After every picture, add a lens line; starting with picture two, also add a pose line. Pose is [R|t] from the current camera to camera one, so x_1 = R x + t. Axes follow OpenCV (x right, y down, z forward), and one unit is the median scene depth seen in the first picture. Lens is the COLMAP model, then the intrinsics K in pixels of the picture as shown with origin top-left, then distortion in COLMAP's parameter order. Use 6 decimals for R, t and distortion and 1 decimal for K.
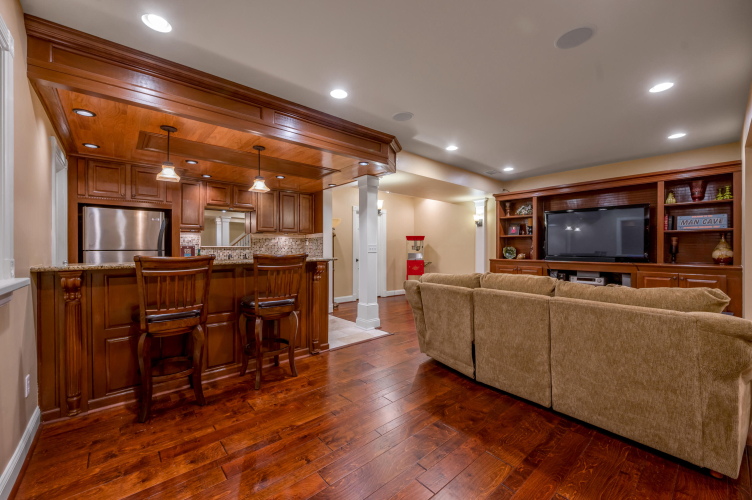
lens RADIAL K [[301.1, 0, 376.1], [0, 301.1, 249.8], [0, 0, 1]] dist [-0.001490, 0.000516]
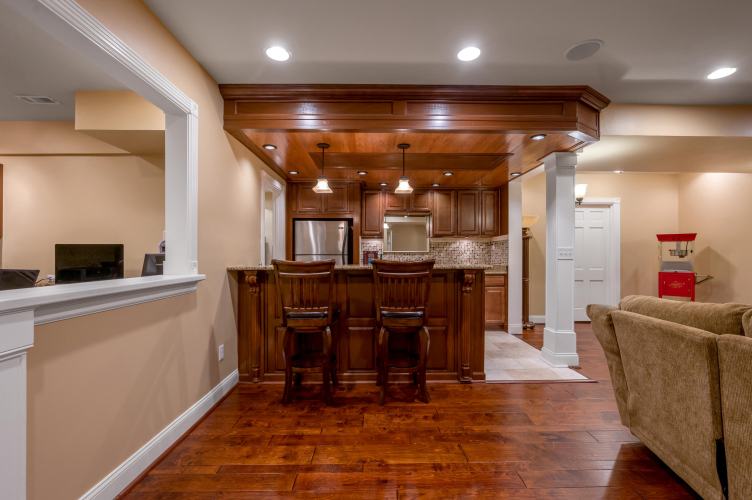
lens RADIAL K [[321.2, 0, 378.2], [0, 321.2, 252.7], [0, 0, 1]] dist [0.001567, 0.000758]
pose [[0.766496, 0.000489, -0.642248, 0.191550], [-0.004682, 0.999977, -0.004827, -0.001705], [0.642231, 0.006707, 0.766481, 0.184878]]
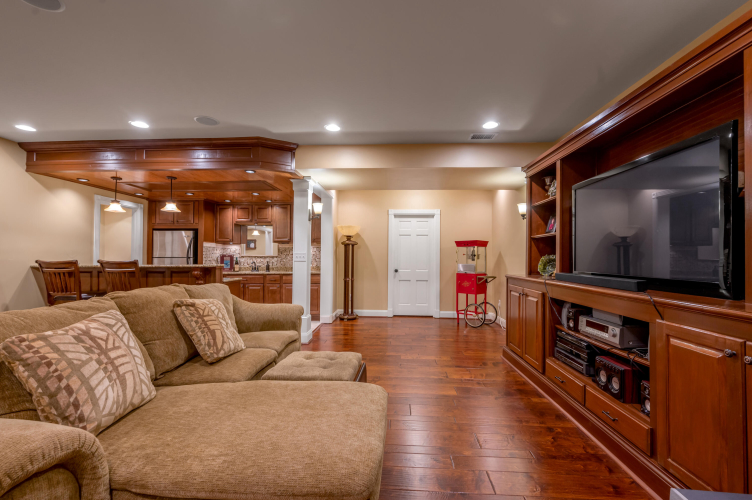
lens RADIAL K [[321.2, 0, 374.1], [0, 321.2, 253.6], [0, 0, 1]] dist [0.001567, 0.000758]
pose [[0.709269, -0.003812, -0.704928, 1.184295], [-0.008368, 0.999869, -0.013827, -0.004214], [0.704889, 0.015705, 0.709144, 0.639734]]
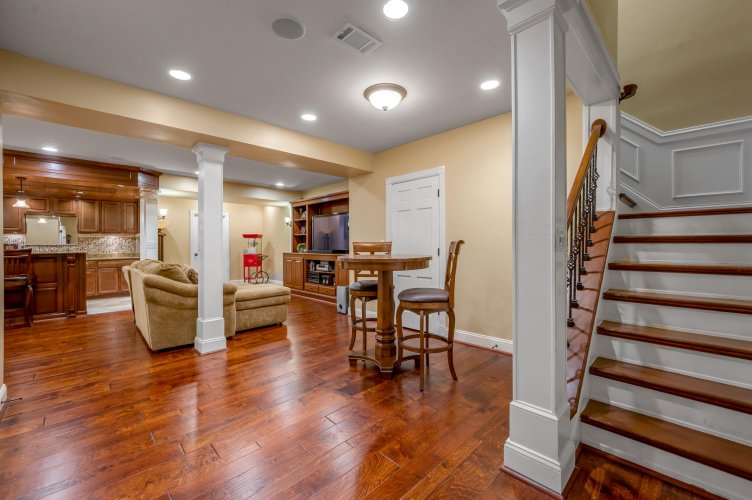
lens RADIAL K [[321.2, 0, 375.9], [0, 321.2, 247.7], [0, 0, 1]] dist [0.001567, 0.000758]
pose [[0.999250, -0.004684, 0.038433, 1.313112], [0.004449, 0.999971, 0.006206, 0.003385], [-0.038461, -0.006030, 0.999242, -0.676444]]
